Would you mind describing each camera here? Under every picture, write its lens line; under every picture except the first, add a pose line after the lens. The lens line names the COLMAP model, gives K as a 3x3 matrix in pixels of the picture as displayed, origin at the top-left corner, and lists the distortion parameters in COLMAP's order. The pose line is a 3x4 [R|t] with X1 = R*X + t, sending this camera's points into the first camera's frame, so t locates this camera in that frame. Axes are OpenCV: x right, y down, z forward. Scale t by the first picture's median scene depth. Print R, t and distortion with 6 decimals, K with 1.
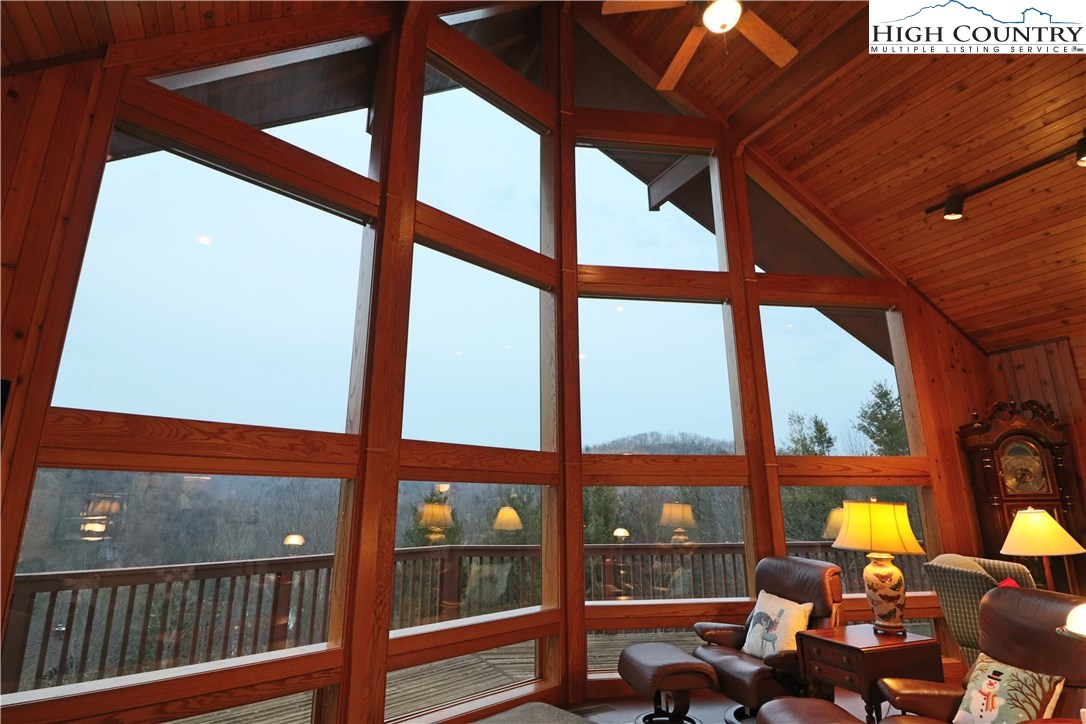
lens RADIAL K [[558.5, 0, 536.6], [0, 558.5, 355.3], [0, 0, 1]] dist [-0.001299, -0.012129]
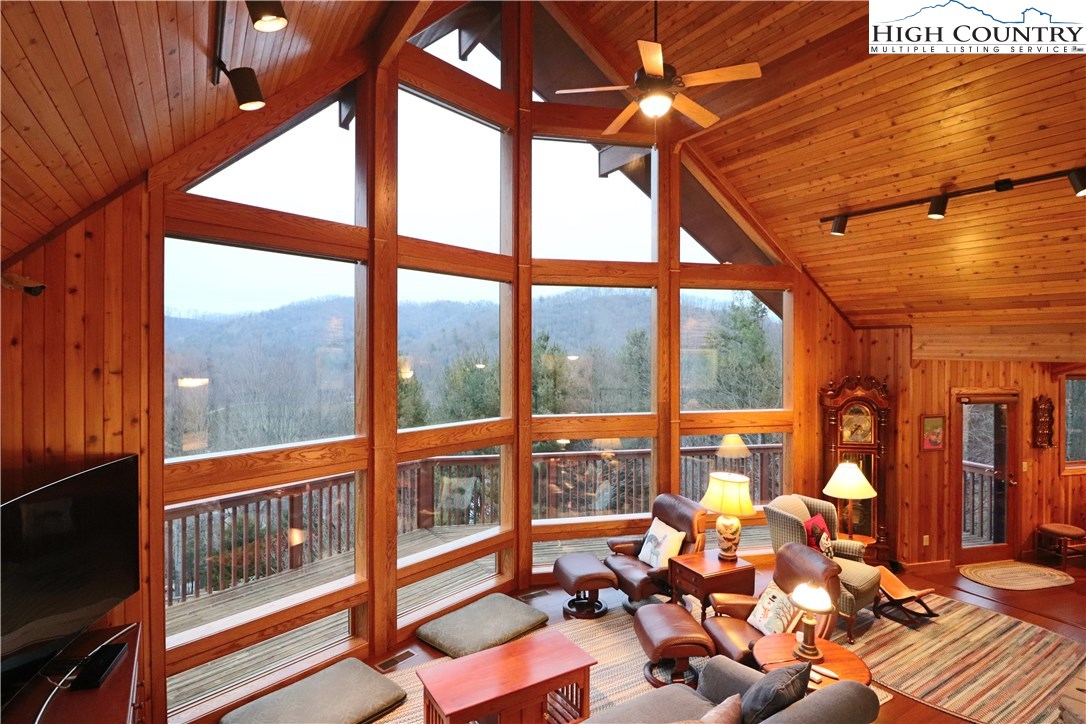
lens RADIAL K [[558.5, 0, 536.4], [0, 558.5, 352.5], [0, 0, 1]] dist [-0.001299, -0.012129]
pose [[0.996718, 0.001881, 0.080927, -0.013184], [-0.022882, 0.965505, 0.259377, -0.299894], [-0.077647, -0.260378, 0.962380, -0.203904]]
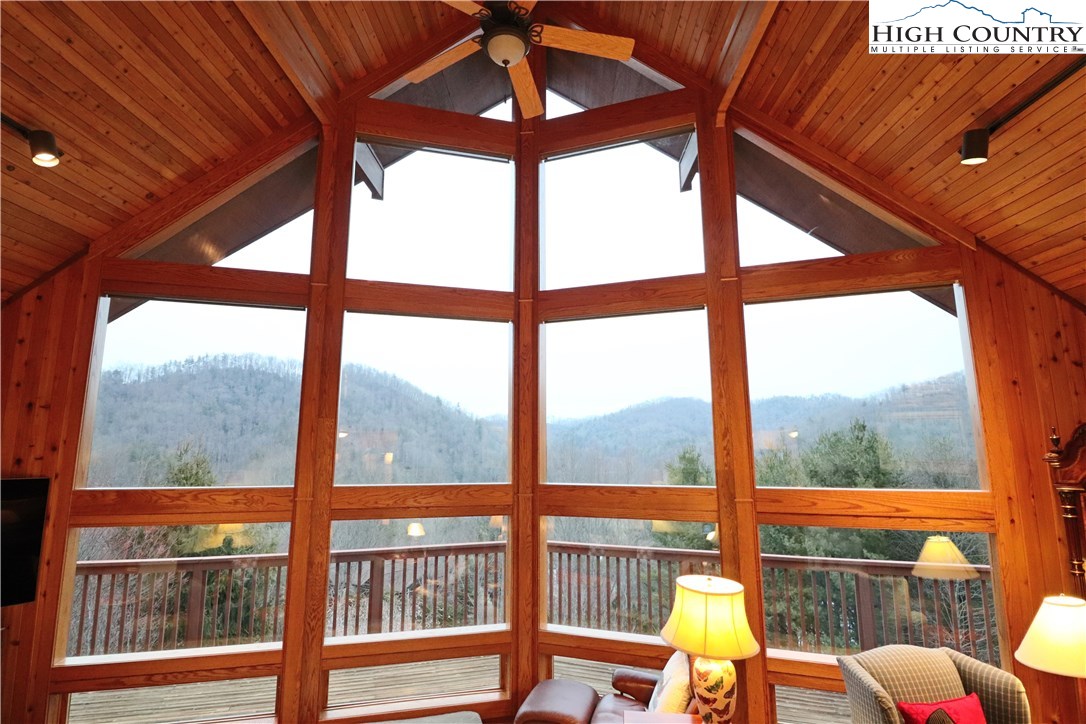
lens RADIAL K [[558.5, 0, 536.6], [0, 558.5, 352.9], [0, 0, 1]] dist [-0.001299, -0.012129]
pose [[0.877944, -0.082671, -0.471572, 0.575659], [0.122945, 0.990878, 0.055180, -0.118183], [0.462709, -0.106422, 0.880099, 0.118157]]
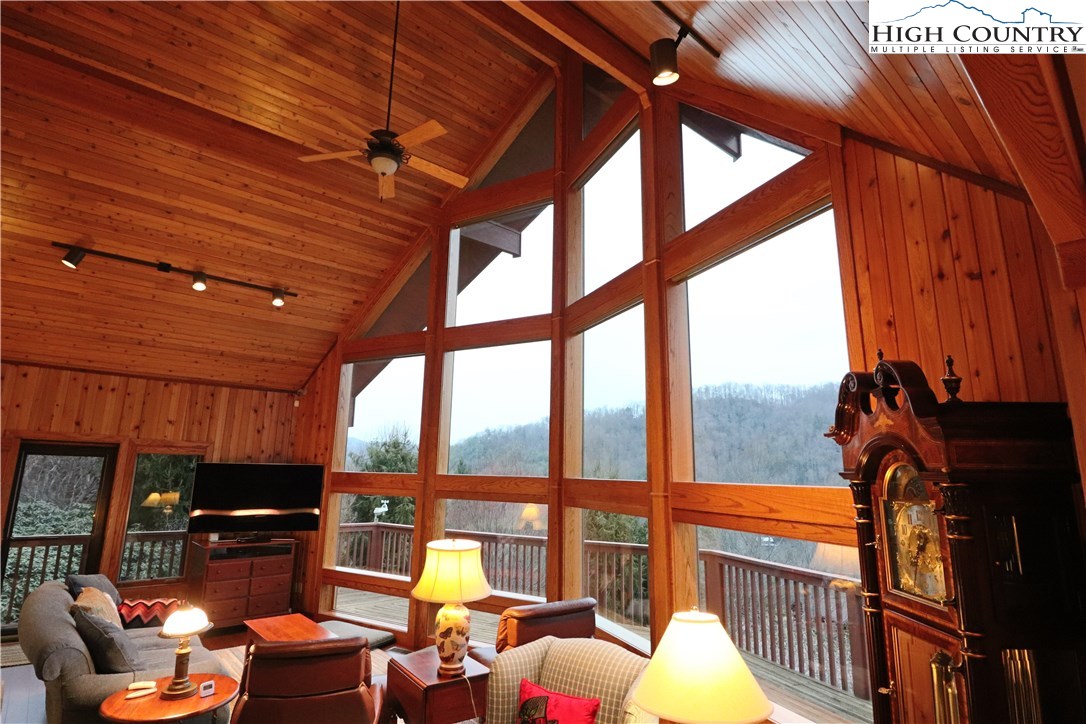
lens RADIAL K [[558.5, 0, 532.7], [0, 558.5, 355.3], [0, 0, 1]] dist [-0.001299, -0.012129]
pose [[0.246765, -0.192551, -0.949753, 1.203113], [0.229679, 0.963758, -0.135715, 0.072647], [0.941464, -0.184649, 0.282047, 0.650986]]
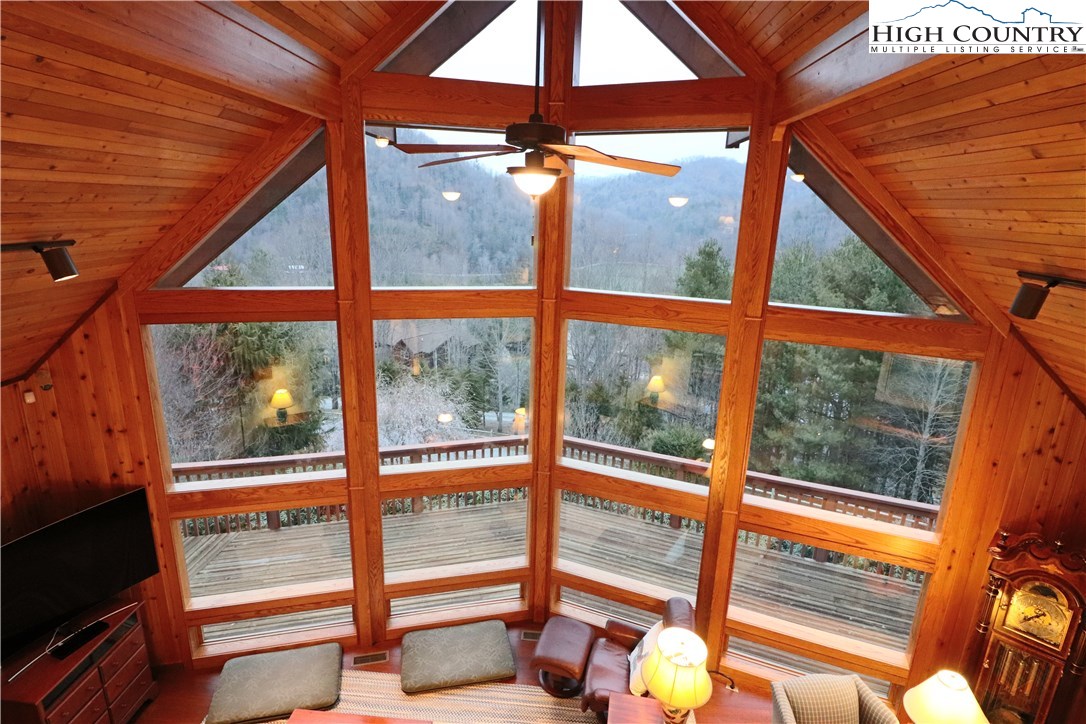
lens RADIAL K [[558.5, 0, 538.1], [0, 558.5, 353.5], [0, 0, 1]] dist [-0.001299, -0.012129]
pose [[0.861411, 0.150650, -0.485052, 0.578988], [0.103069, 0.883281, 0.457375, -0.565154], [0.497341, -0.443982, 0.745340, 0.205295]]
